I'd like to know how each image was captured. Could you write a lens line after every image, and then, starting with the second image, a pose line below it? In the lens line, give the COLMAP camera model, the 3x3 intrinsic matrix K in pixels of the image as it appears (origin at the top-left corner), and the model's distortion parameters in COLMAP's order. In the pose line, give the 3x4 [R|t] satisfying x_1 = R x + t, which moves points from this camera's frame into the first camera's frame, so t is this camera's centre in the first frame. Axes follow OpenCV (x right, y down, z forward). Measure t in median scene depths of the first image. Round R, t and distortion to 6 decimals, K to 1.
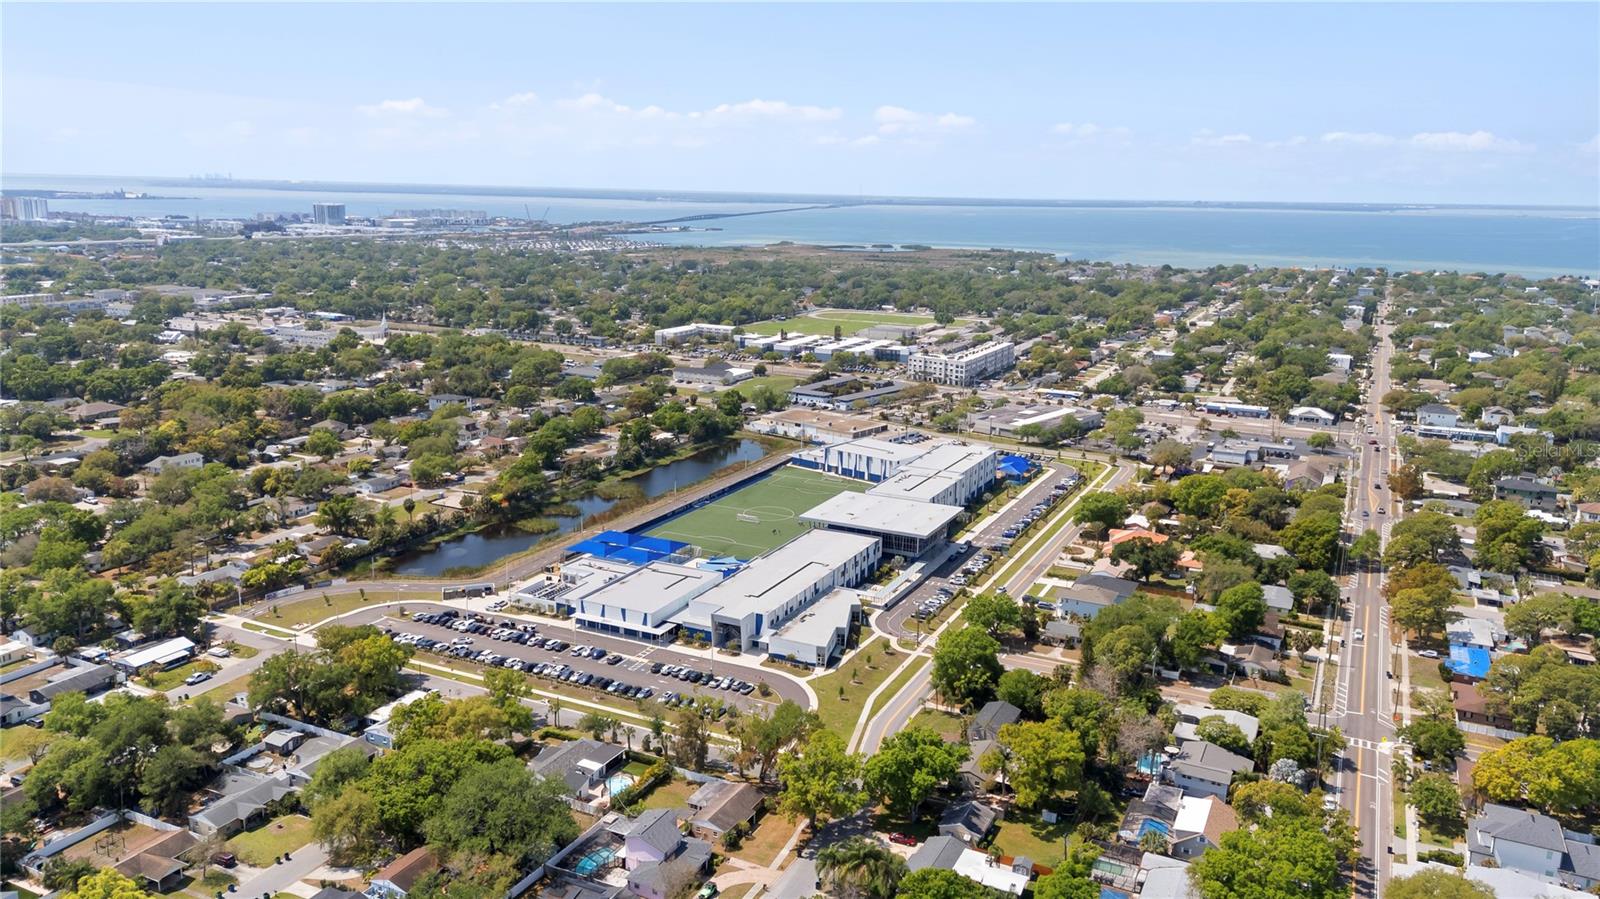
lens RADIAL K [[1162.5, 0, 800.0], [0, 1162.5, 449.5], [0, 0, 1]] dist [0.102787, -0.114881]
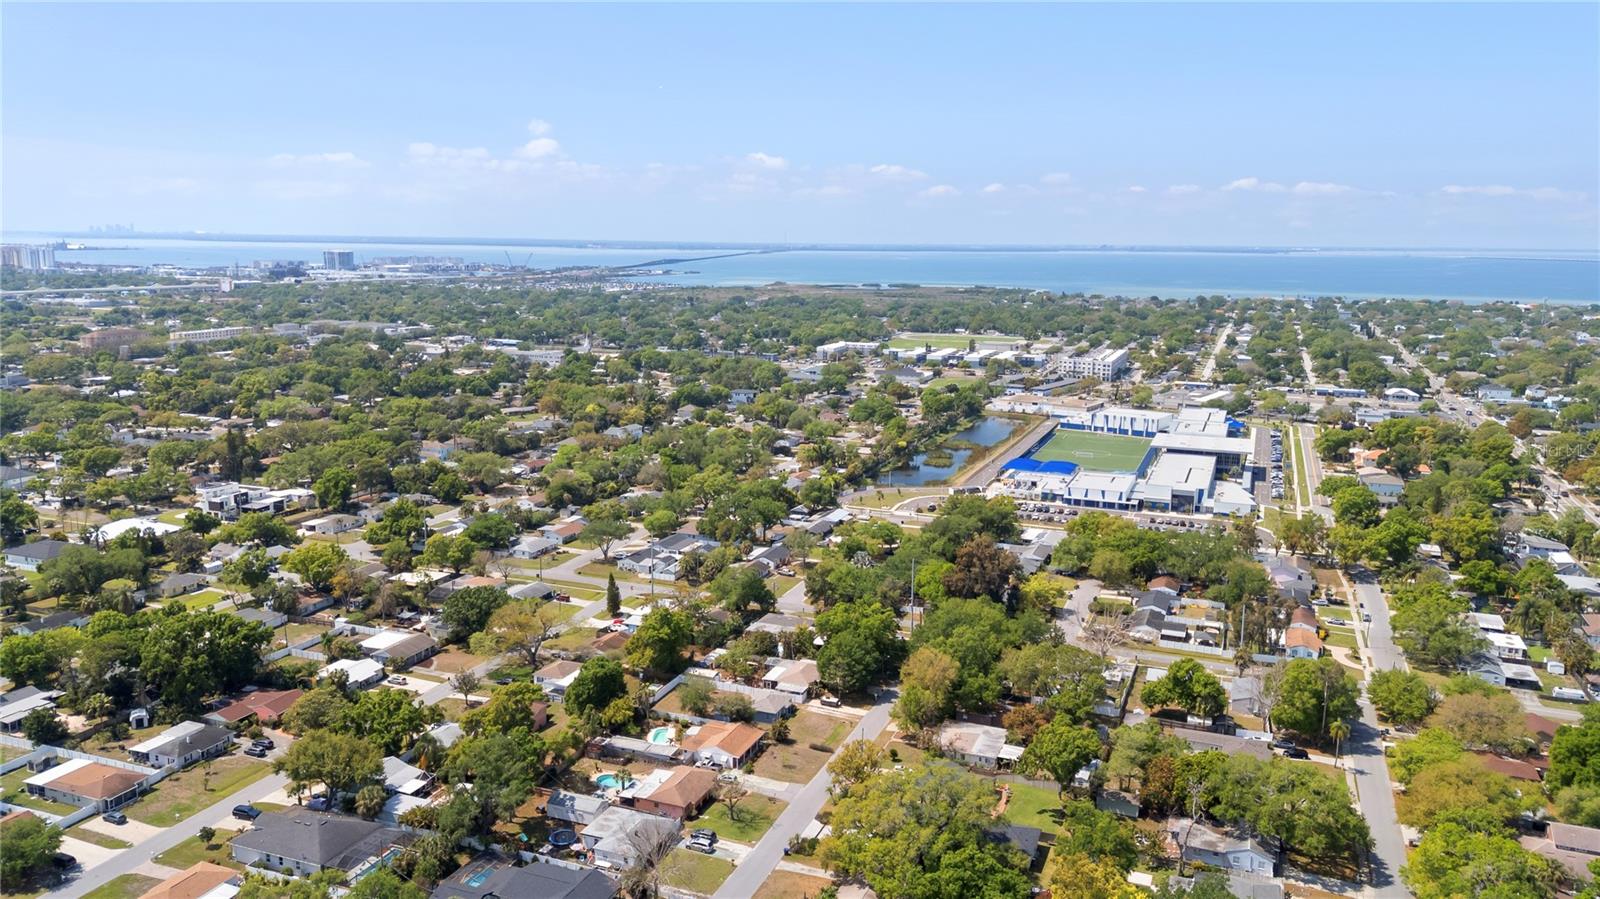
lens RADIAL K [[1162.5, 0, 800.0], [0, 1162.5, 449.5], [0, 0, 1]] dist [0.102787, -0.114881]
pose [[0.996760, -0.021424, 0.077531, -0.539563], [0.024404, 0.998991, -0.037699, 0.106684], [-0.076645, 0.039469, 0.996277, -0.397153]]
